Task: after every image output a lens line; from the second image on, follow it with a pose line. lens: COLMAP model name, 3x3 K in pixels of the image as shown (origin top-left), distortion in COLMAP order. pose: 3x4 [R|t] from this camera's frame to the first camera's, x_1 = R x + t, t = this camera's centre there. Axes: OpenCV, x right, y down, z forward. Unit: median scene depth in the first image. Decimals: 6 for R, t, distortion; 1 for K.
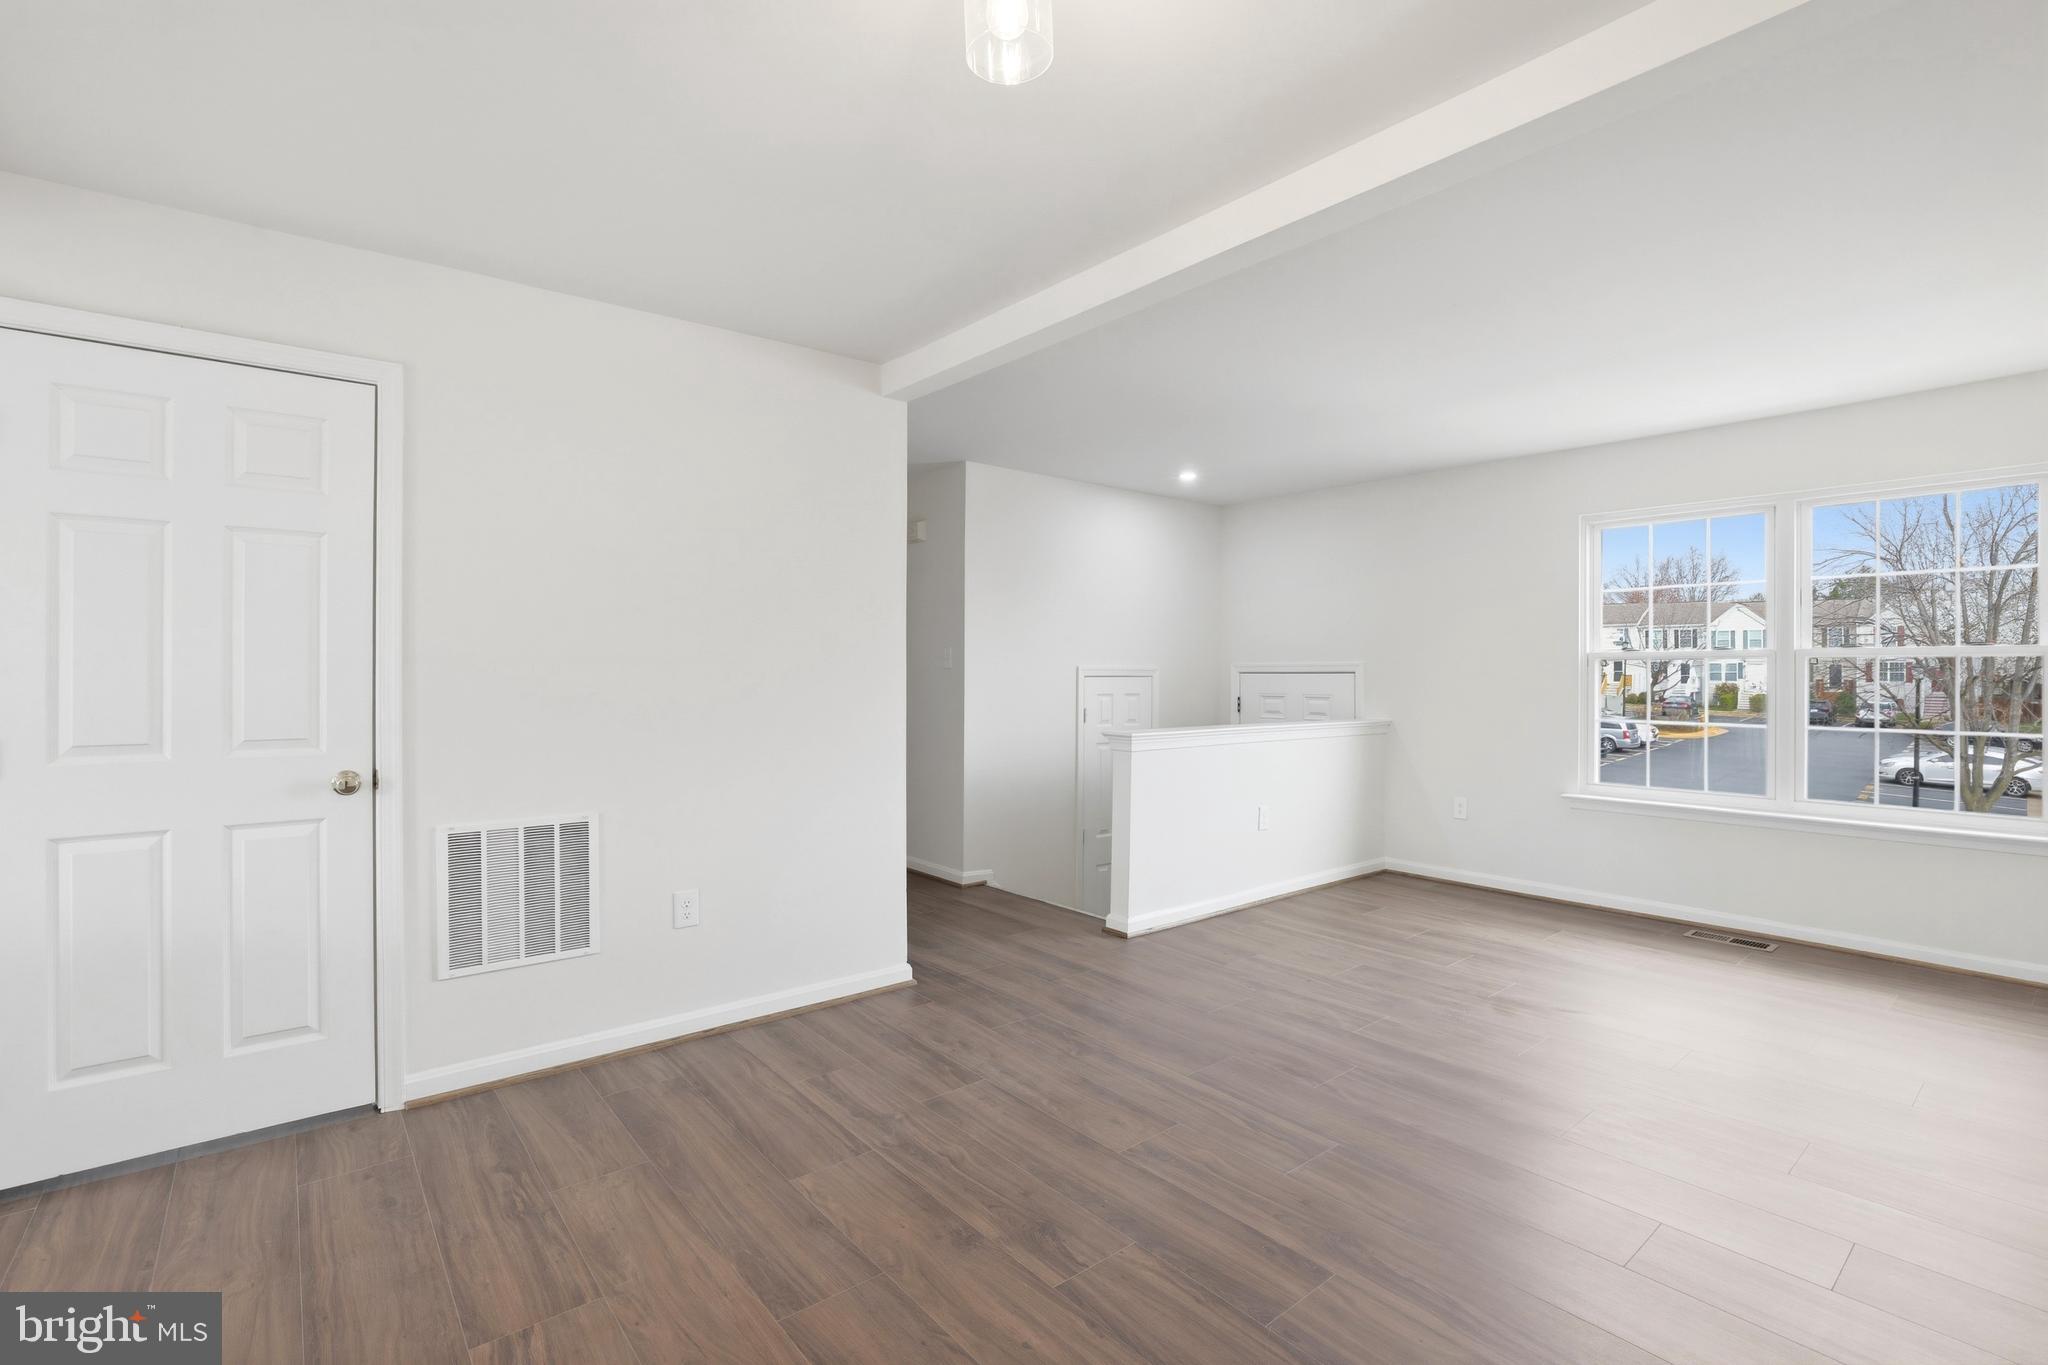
lens RADIAL K [[942.8, 0, 1024.0], [0, 942.8, 682.5], [0, 0, 1]] dist [-0.035222, 0.000093]
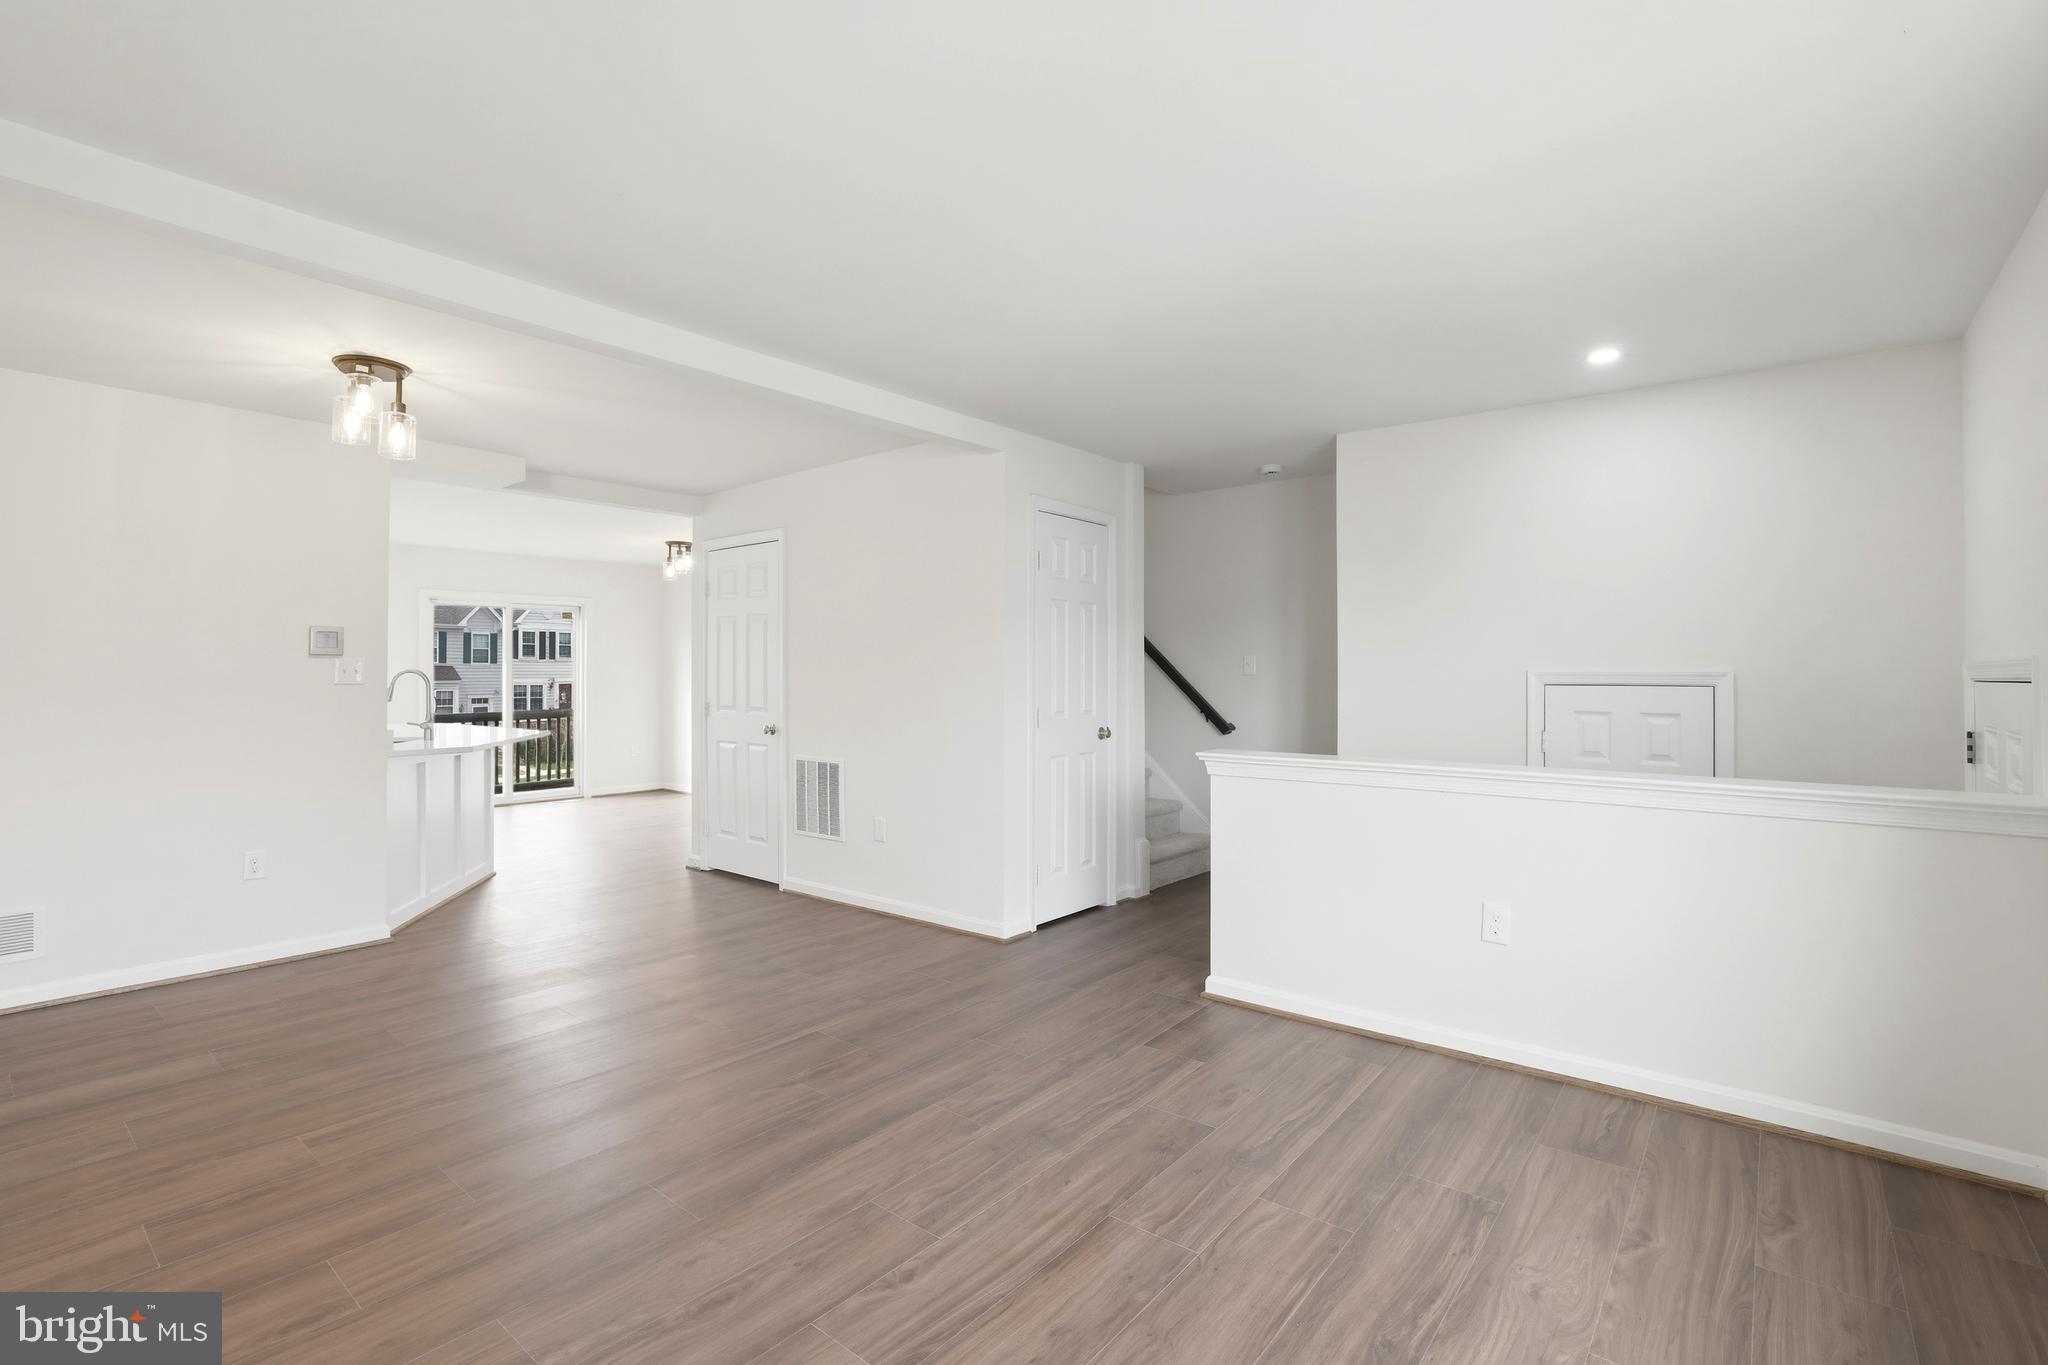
lens RADIAL K [[936.3, 0, 1019.8], [0, 936.3, 660.9], [0, 0, 1]] dist [-0.013772, 0.000005]
pose [[0.189111, -0.018208, -0.981787, 1.227157], [-0.010236, 0.999737, -0.020513, -0.011681], [0.981902, 0.013929, 0.188874, 0.926345]]
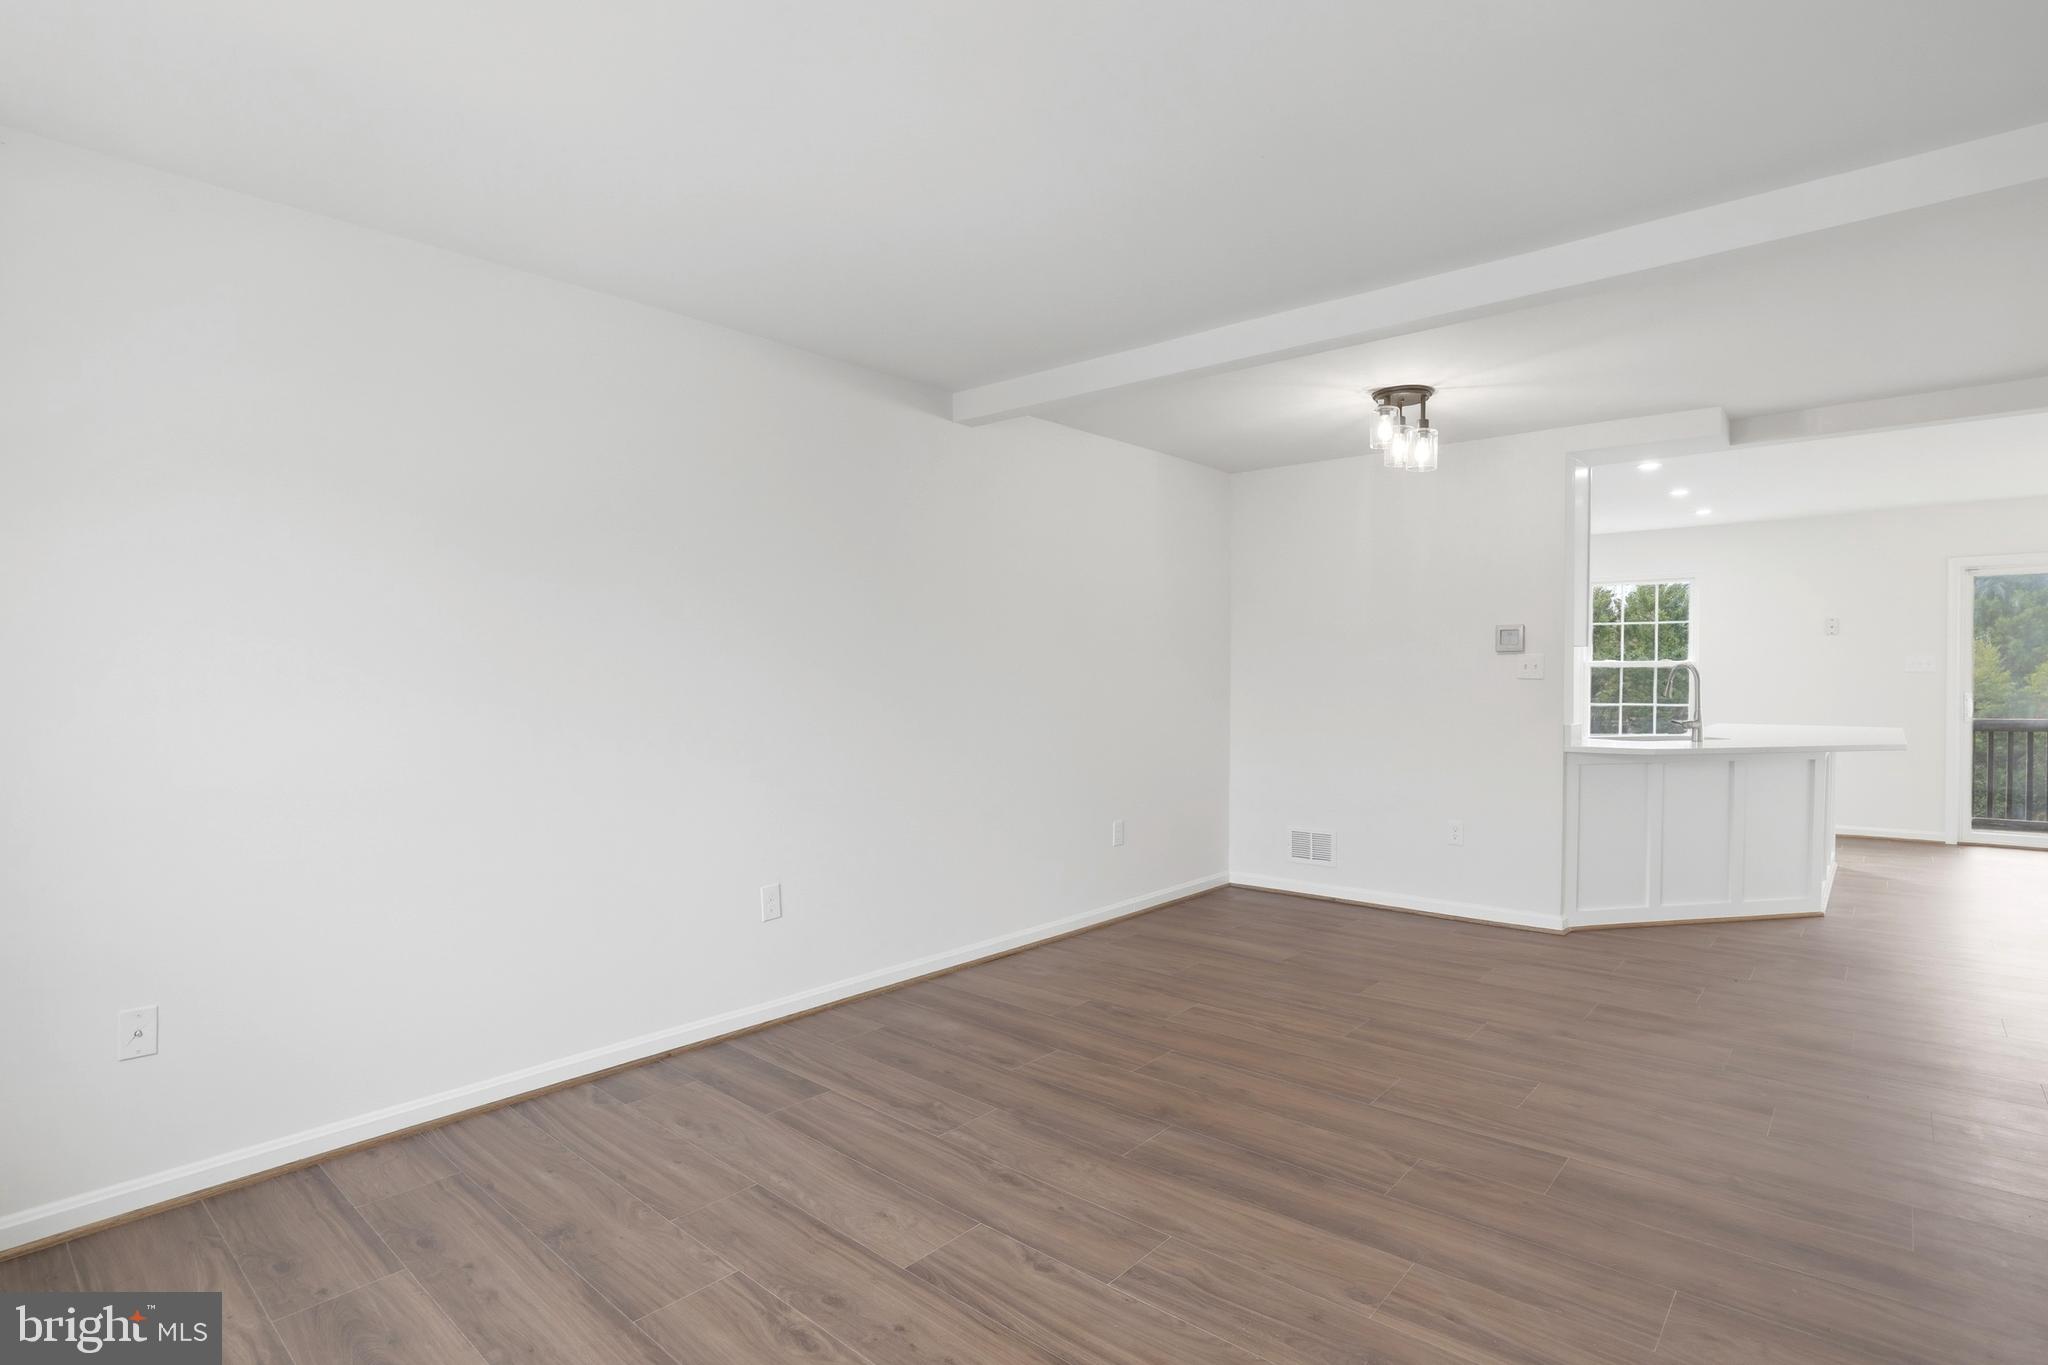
lens RADIAL K [[1013.9, 0, 1024.0], [0, 1013.9, 682.5], [0, 0, 1]] dist [-0.016096, 0.000160]
pose [[-0.985707, 0.004038, -0.168422, 0.728608], [0.000673, 0.999799, 0.020032, -0.021537], [0.168469, 0.019632, -0.985511, 1.628011]]
